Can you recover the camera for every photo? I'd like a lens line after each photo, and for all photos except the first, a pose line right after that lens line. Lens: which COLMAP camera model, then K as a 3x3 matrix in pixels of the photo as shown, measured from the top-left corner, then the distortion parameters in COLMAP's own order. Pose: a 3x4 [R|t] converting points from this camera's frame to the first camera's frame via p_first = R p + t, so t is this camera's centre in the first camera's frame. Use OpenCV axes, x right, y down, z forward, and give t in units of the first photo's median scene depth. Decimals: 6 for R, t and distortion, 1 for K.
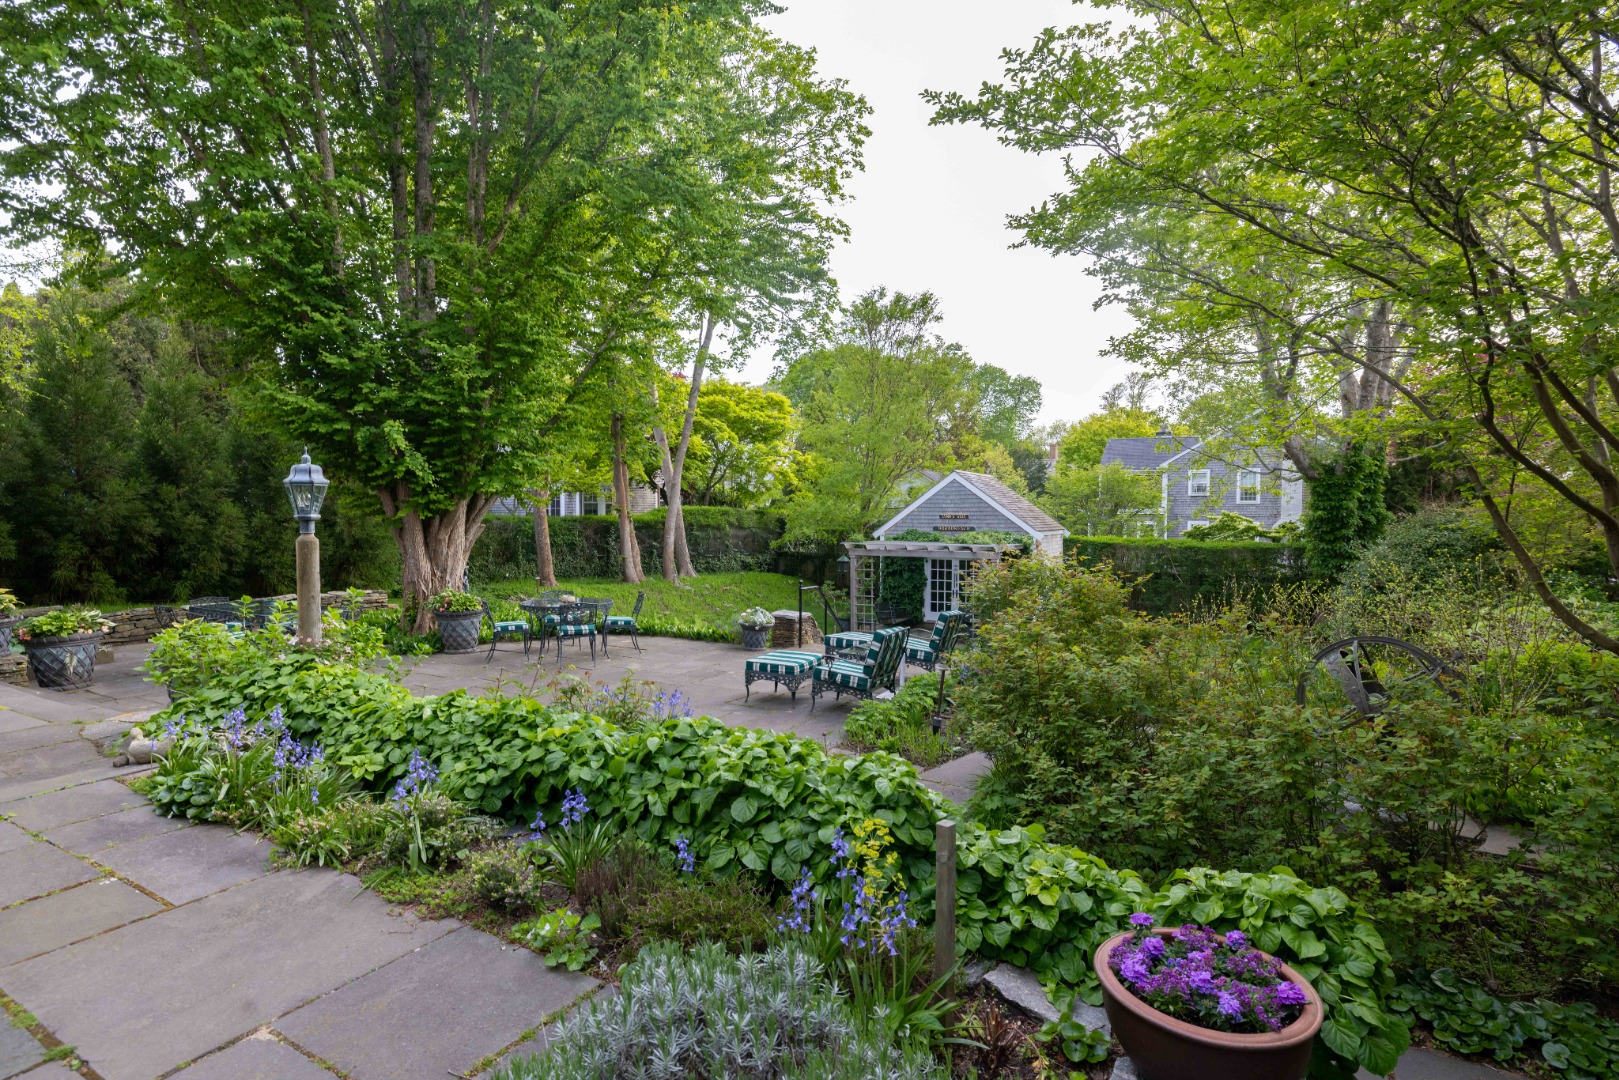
lens RADIAL K [[829.8, 0, 809.5], [0, 829.8, 540.0], [0, 0, 1]] dist [-0.001401, -0.000141]
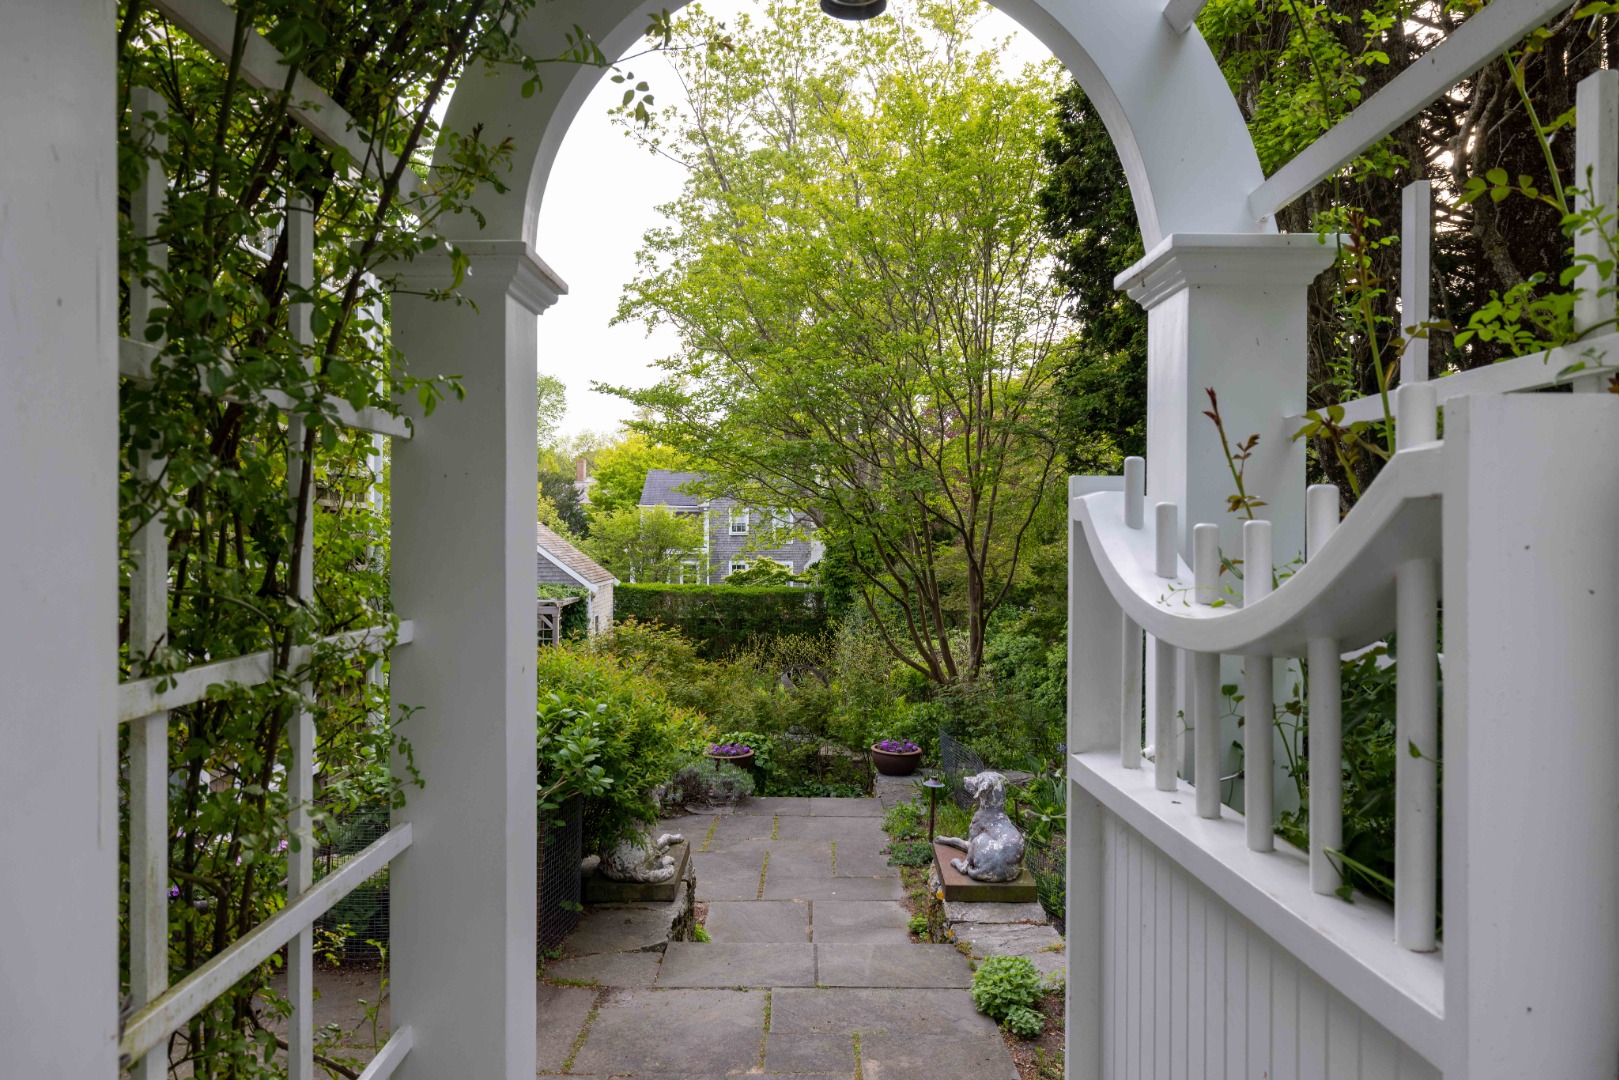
lens RADIAL K [[1055.4, 0, 809.5], [0, 1055.4, 540.0], [0, 0, 1]] dist [-0.001626, -0.000016]
pose [[0.876052, 0.000552, 0.482216, -0.096955], [0.014299, 0.999530, -0.027121, -0.020716], [-0.482004, 0.030654, 0.875632, -0.217684]]
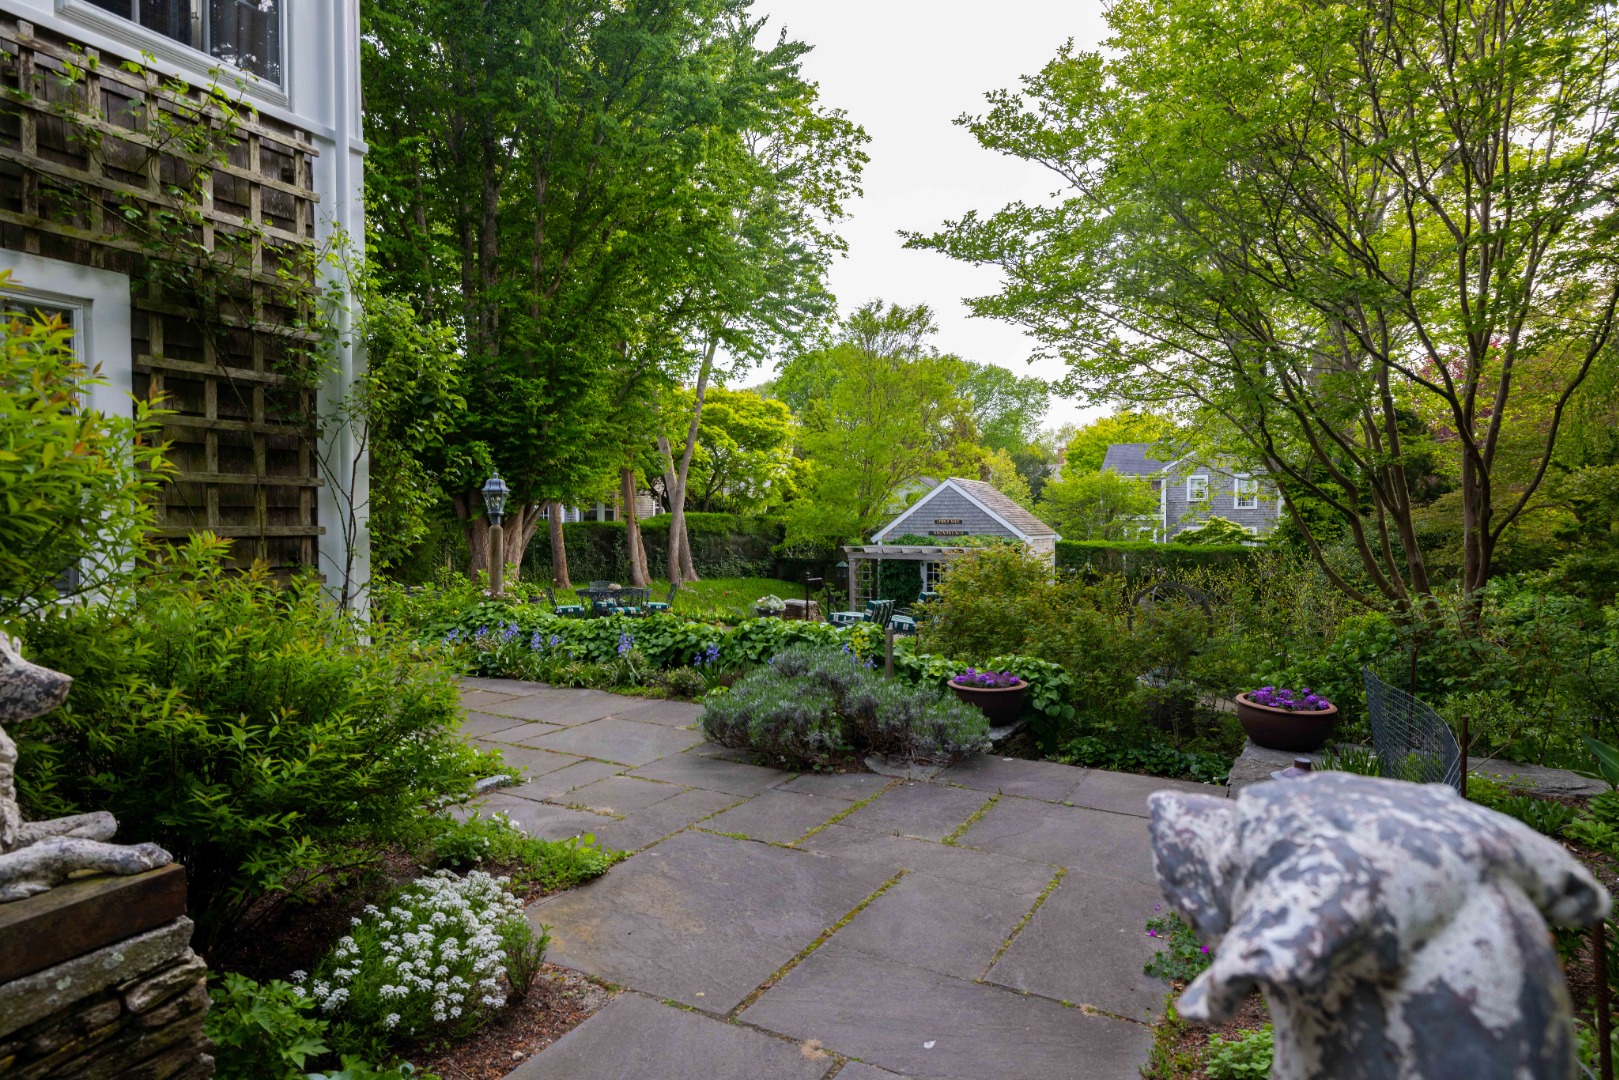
lens RADIAL K [[885.1, 0, 809.5], [0, 885.1, 540.0], [0, 0, 1]] dist [0.001048, -0.000421]
pose [[0.999986, -0.002386, 0.004622, -0.005413], [0.002439, 0.999931, -0.011517, 0.006810], [-0.004595, 0.011529, 0.999923, -0.104296]]
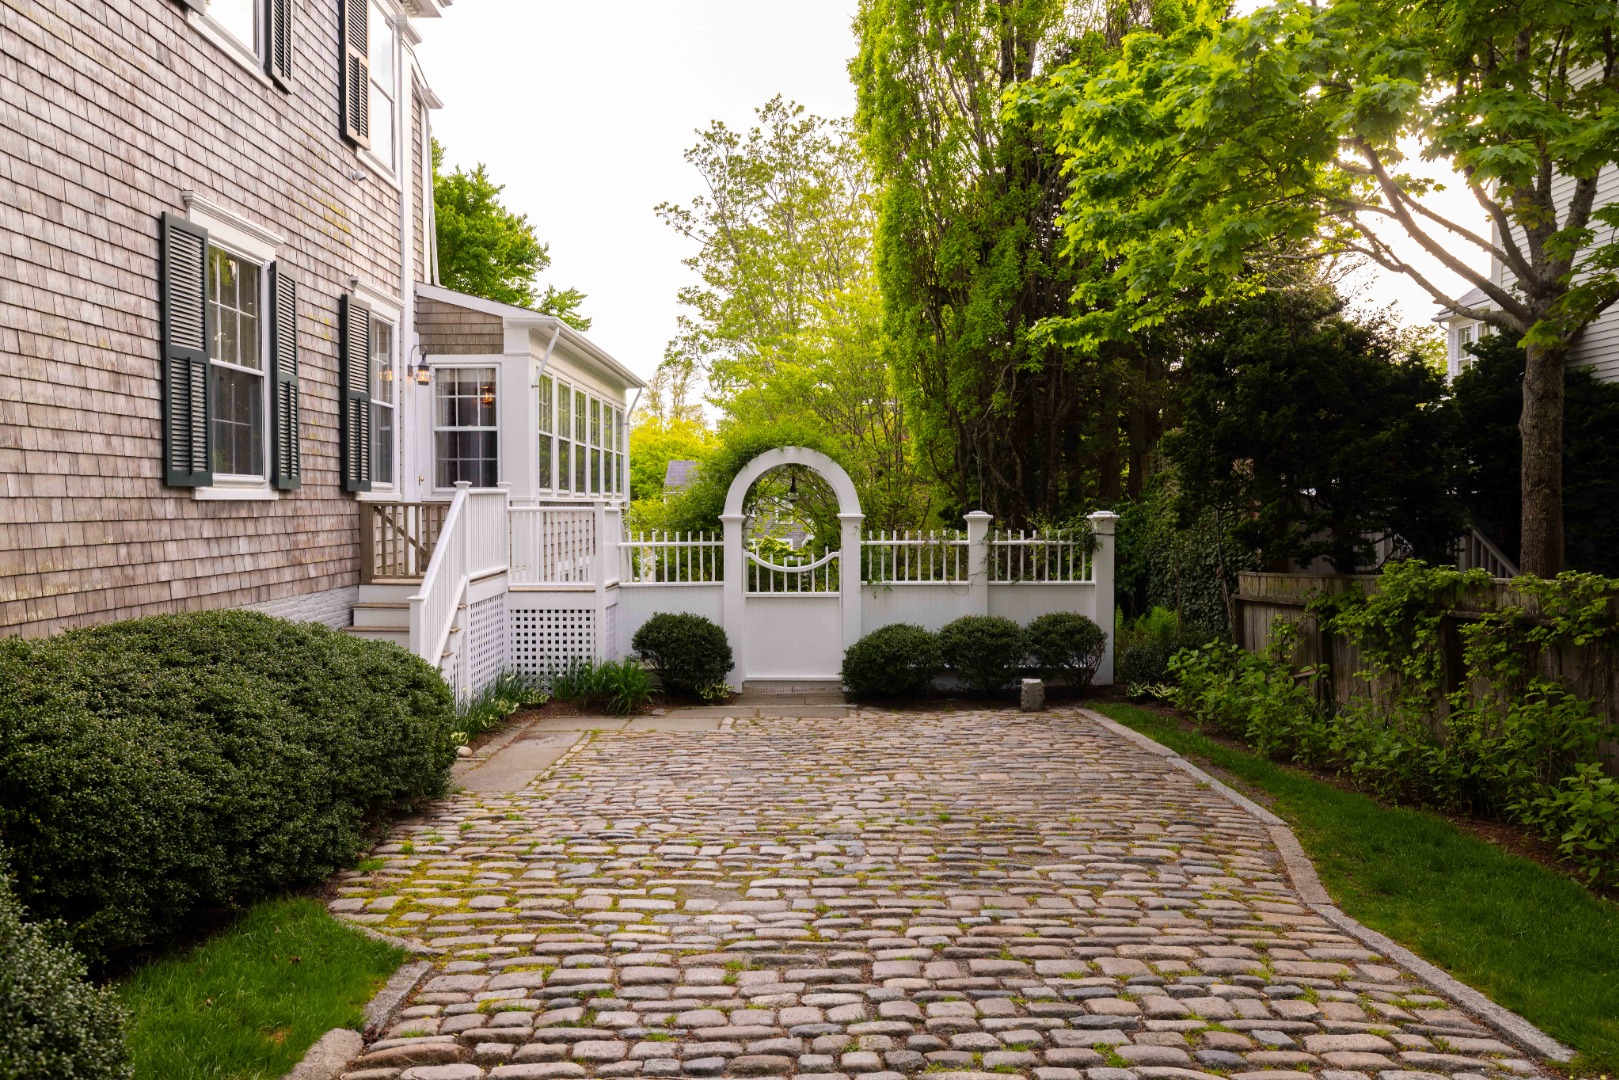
lens RADIAL K [[1055.4, 0, 809.5], [0, 1055.4, 540.0], [0, 0, 1]] dist [-0.001626, -0.000016]
pose [[0.875664, -0.013714, 0.482727, -0.273466], [0.016422, 0.999864, -0.001384, -0.027912], [-0.482642, 0.009140, 0.875770, -0.551259]]
